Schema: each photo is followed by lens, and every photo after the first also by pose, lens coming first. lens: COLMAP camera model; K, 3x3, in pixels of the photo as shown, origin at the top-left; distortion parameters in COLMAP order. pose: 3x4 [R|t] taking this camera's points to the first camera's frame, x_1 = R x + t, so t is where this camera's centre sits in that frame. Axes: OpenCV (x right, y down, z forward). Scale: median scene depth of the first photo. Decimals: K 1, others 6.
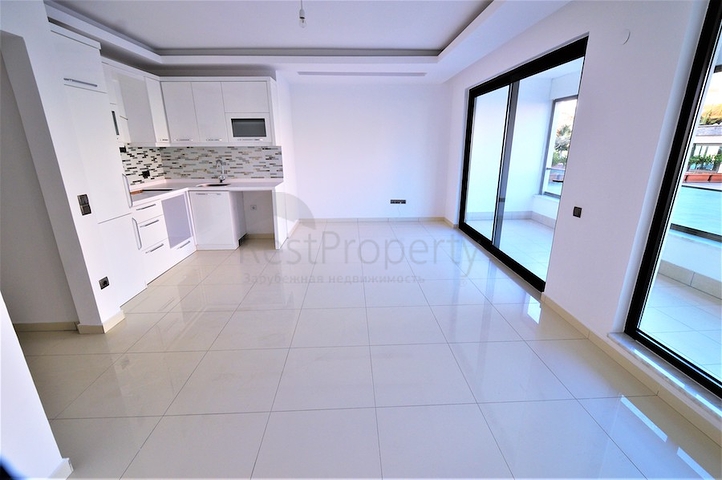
lens RADIAL K [[323.2, 0, 365.7], [0, 323.2, 242.8], [0, 0, 1]] dist [-0.001228, -0.000358]
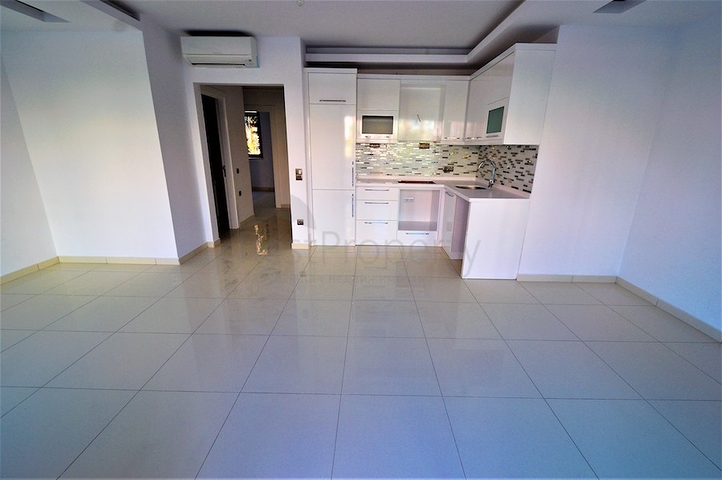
lens RADIAL K [[323.2, 0, 366.4], [0, 323.2, 246.1], [0, 0, 1]] dist [-0.001228, -0.000358]
pose [[-0.059481, 0.301955, -0.951465, 0.464349], [-0.305776, 0.901822, 0.305316, -0.218353], [0.950244, 0.309095, 0.038689, 0.738900]]
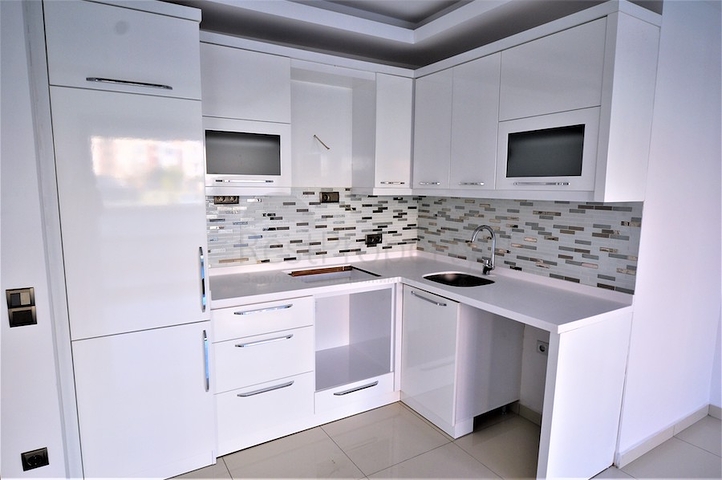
lens RADIAL K [[434.8, 0, 367.8], [0, 434.8, 245.1], [0, 0, 1]] dist [-0.003364, -0.000782]
pose [[0.486705, 0.128751, -0.864026, -0.008486], [-0.265348, 0.964135, -0.005801, -0.187657], [0.832291, 0.232091, 0.503413, 0.576399]]
